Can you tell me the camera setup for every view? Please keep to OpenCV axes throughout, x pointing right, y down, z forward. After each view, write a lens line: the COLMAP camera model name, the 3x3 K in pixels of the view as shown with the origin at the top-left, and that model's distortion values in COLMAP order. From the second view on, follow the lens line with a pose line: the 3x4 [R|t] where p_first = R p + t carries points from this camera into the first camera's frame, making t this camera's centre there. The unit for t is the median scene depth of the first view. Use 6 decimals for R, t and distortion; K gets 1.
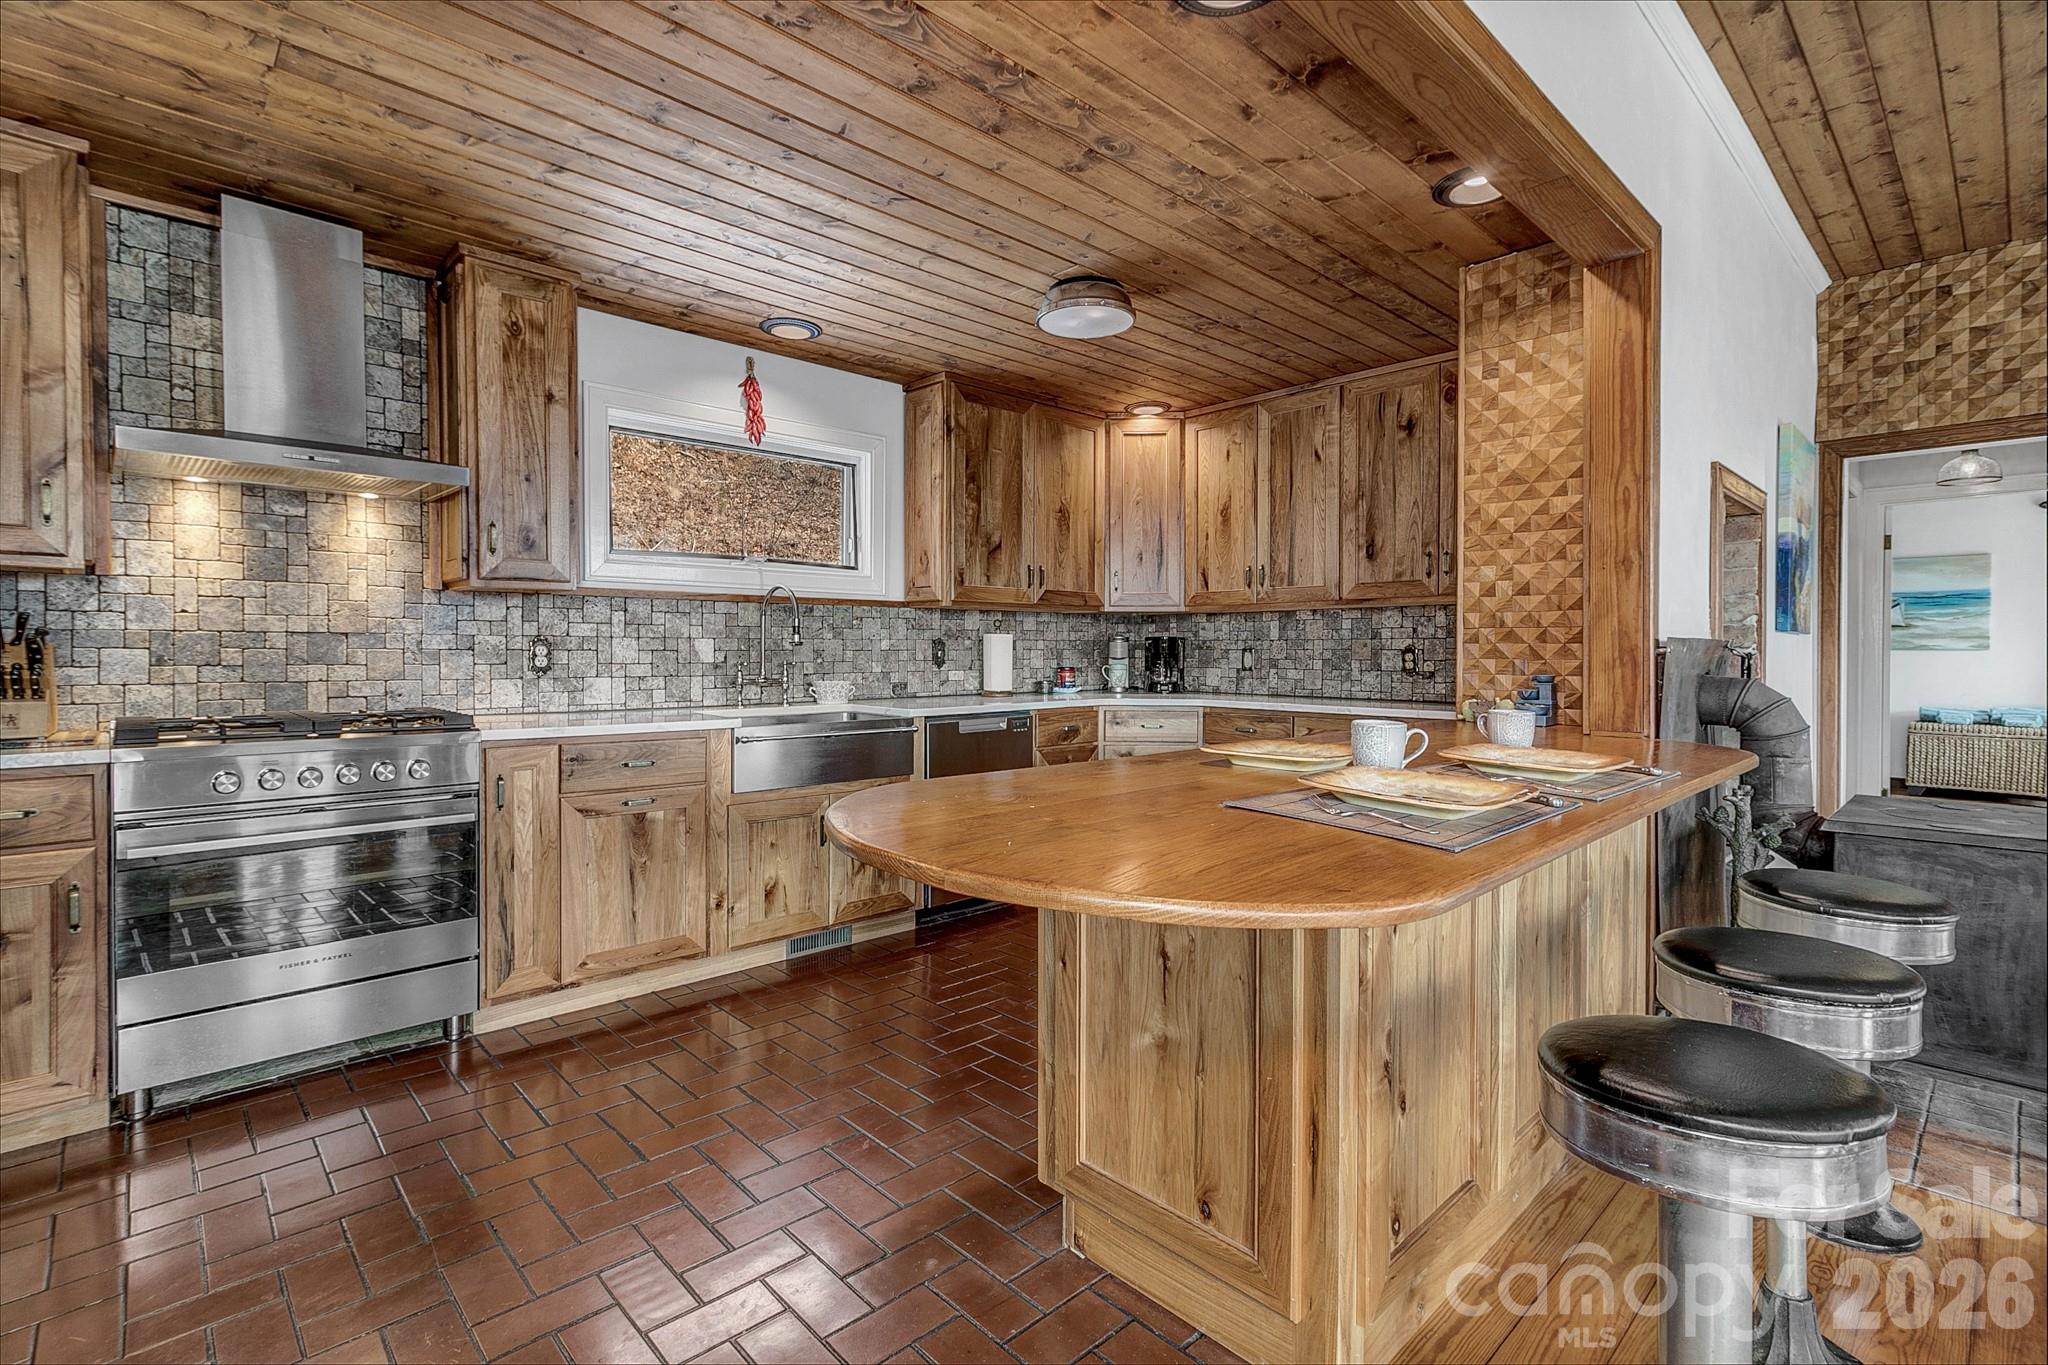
lens RADIAL K [[938.3, 0, 1024.4], [0, 938.3, 665.8], [0, 0, 1]] dist [0.006565, -0.000036]
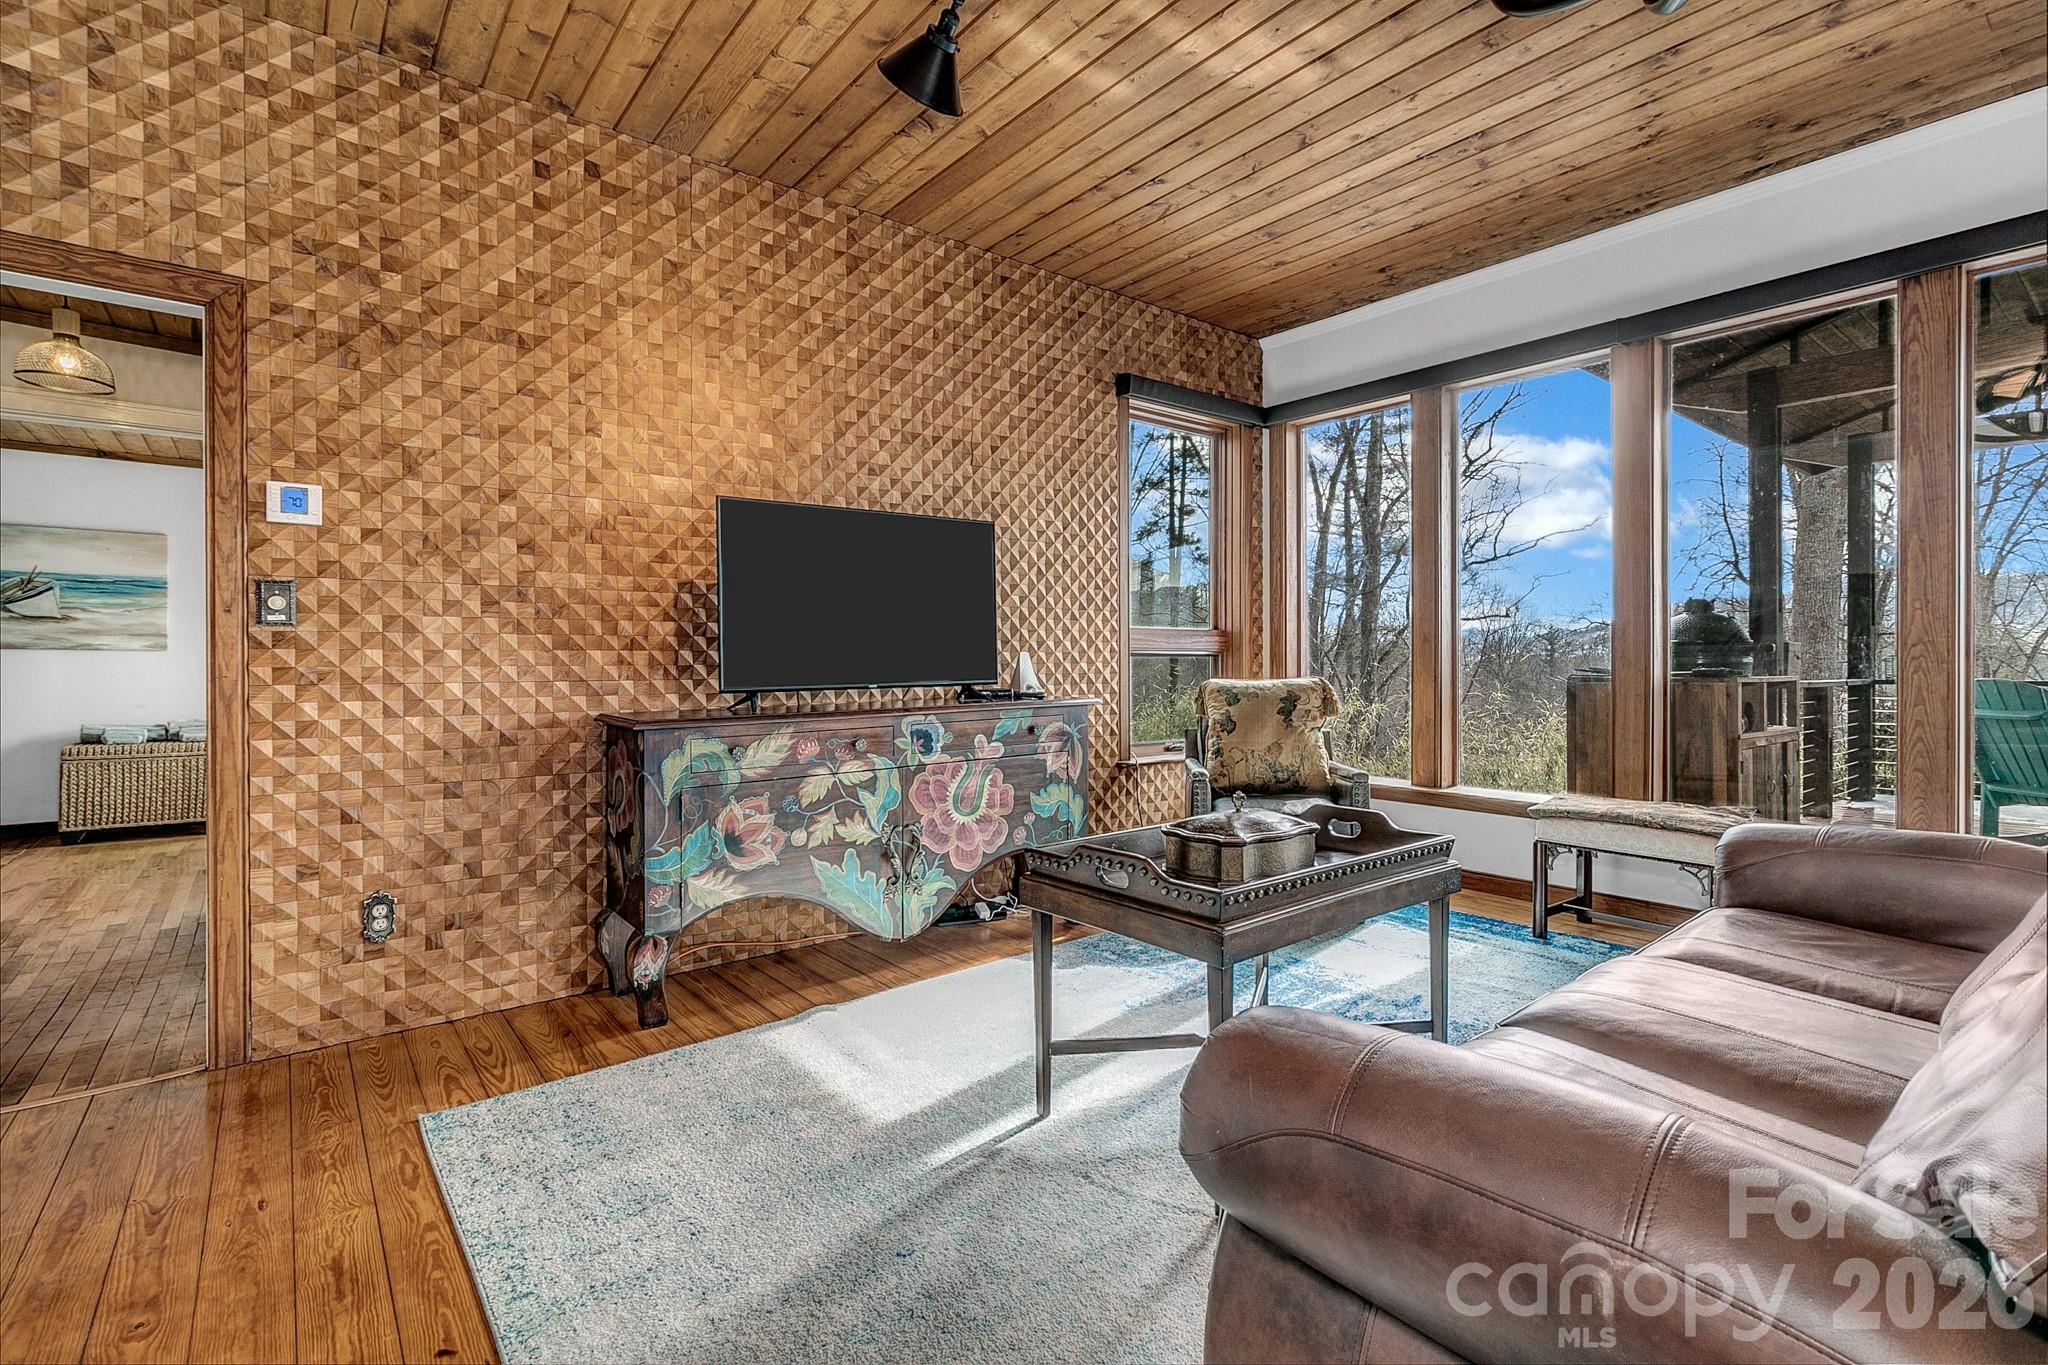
lens RADIAL K [[938.3, 0, 1021.3], [0, 938.3, 674.9], [0, 0, 1]] dist [0.006565, -0.000036]
pose [[0.080254, -0.010210, 0.996722, 0.254732], [0.011759, 0.999888, 0.009296, 0.005480], [-0.996705, 0.010975, 0.080365, 0.185418]]
